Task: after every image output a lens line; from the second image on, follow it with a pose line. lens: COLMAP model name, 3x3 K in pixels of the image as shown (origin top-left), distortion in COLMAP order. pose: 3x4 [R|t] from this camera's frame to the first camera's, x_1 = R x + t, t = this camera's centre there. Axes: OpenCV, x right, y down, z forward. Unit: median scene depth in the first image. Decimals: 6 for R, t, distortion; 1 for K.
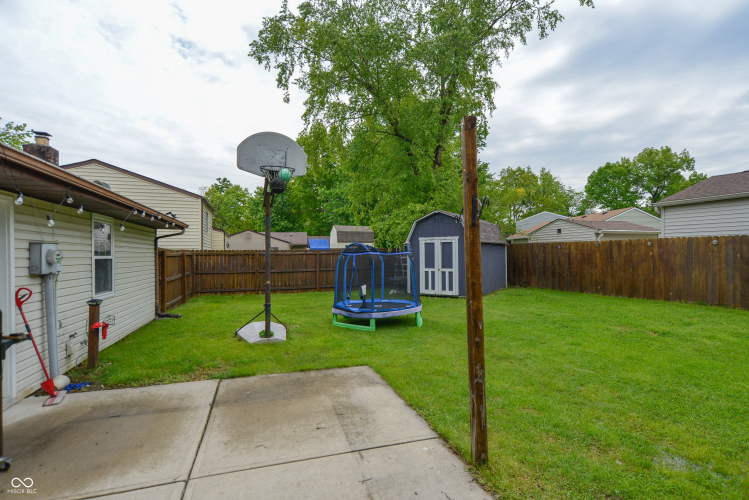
lens RADIAL K [[378.9, 0, 375.3], [0, 378.9, 254.8], [0, 0, 1]] dist [-0.004009, 0.010942]
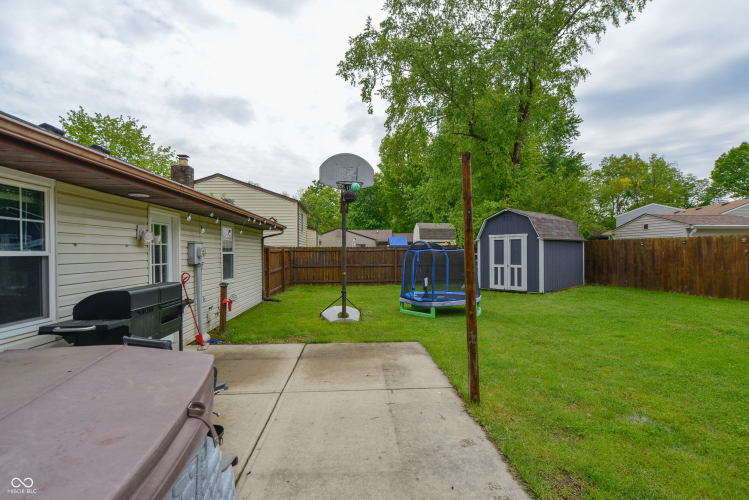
lens RADIAL K [[378.9, 0, 371.3], [0, 378.9, 253.1], [0, 0, 1]] dist [-0.004009, 0.010942]
pose [[0.970257, 0.003568, -0.242049, 0.056689], [-0.002231, 0.999981, 0.005797, -0.000802], [0.242065, -0.005084, 0.970247, -0.100017]]
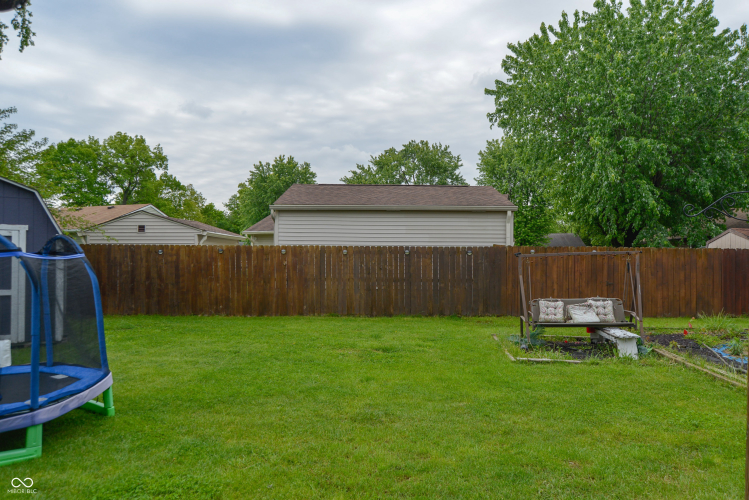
lens RADIAL K [[507.5, 0, 378.1], [0, 507.5, 244.0], [0, 0, 1]] dist [-0.022845, -0.003997]
pose [[0.374502, 0.043217, 0.926218, -0.225355], [-0.006907, 0.999016, -0.043821, 0.002564], [-0.927200, 0.010013, 0.374432, 0.306164]]
